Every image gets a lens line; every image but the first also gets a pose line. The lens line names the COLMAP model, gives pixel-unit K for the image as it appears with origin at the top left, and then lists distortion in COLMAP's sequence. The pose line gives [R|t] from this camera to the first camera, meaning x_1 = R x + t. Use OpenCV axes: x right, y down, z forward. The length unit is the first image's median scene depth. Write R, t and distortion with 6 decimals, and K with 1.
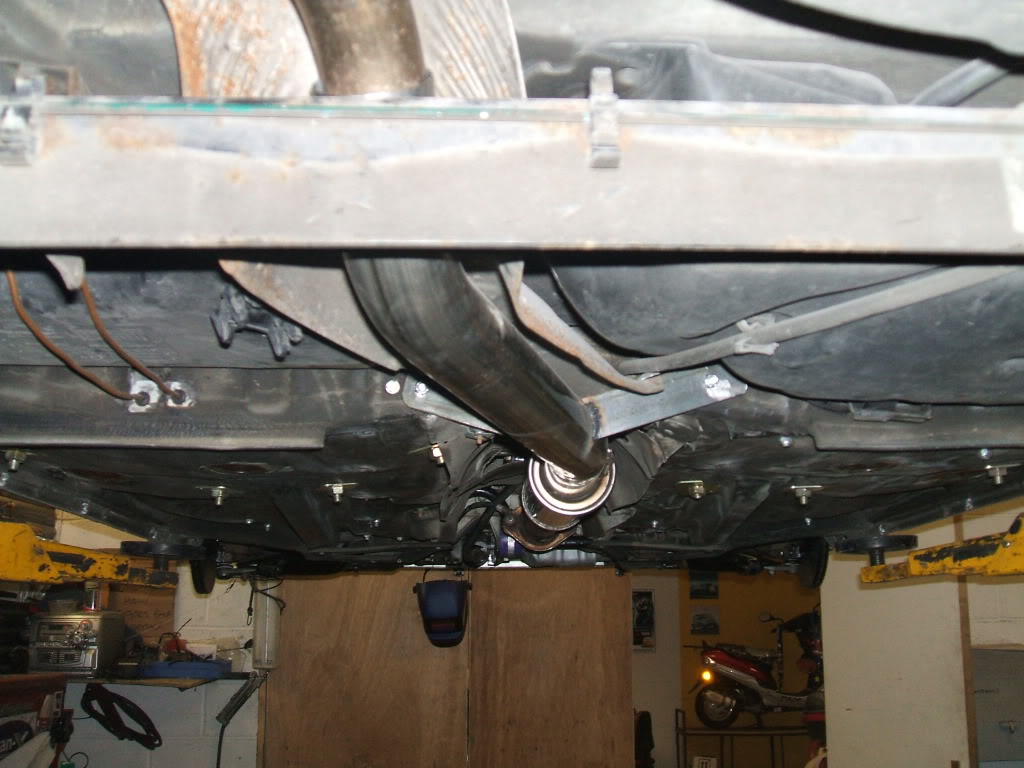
lens RADIAL K [[1182.5, 0, 512.0], [0, 1182.5, 384.0], [0, 0, 1]] dist [-0.170829, 0.285974]
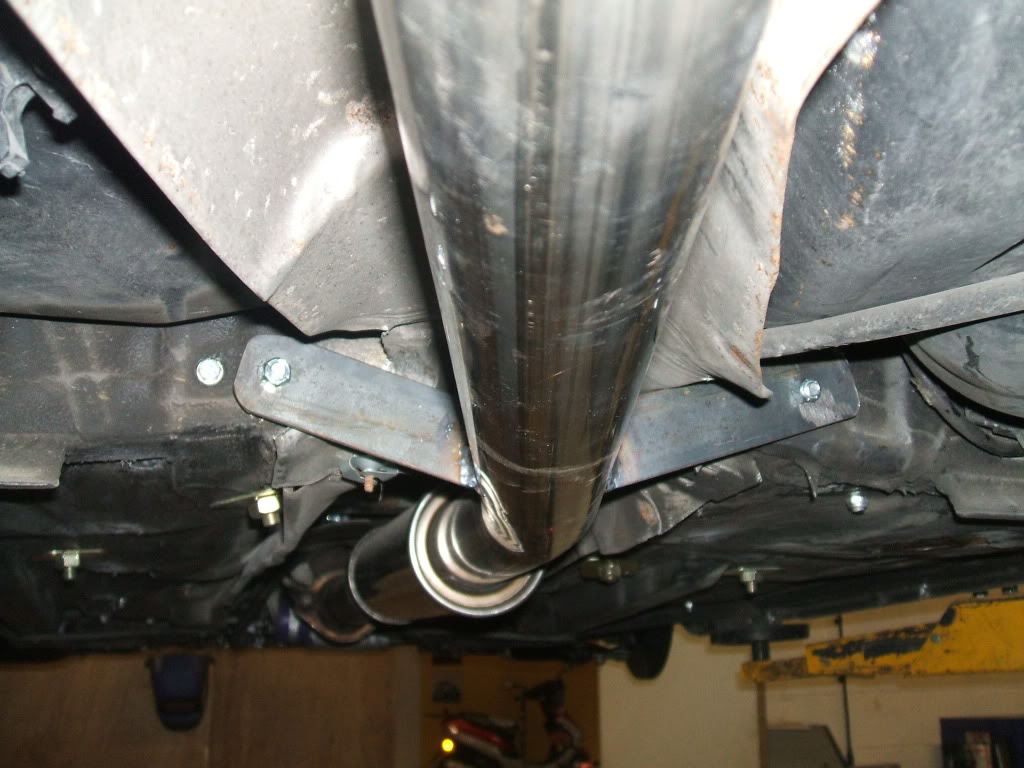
lens RADIAL K [[1182.5, 0, 512.0], [0, 1182.5, 384.0], [0, 0, 1]] dist [-0.170829, 0.285974]
pose [[0.974282, 0.050015, 0.219709, -0.054930], [-0.039159, 0.997800, -0.053495, 0.018924], [-0.221902, 0.043516, 0.974098, 0.317752]]
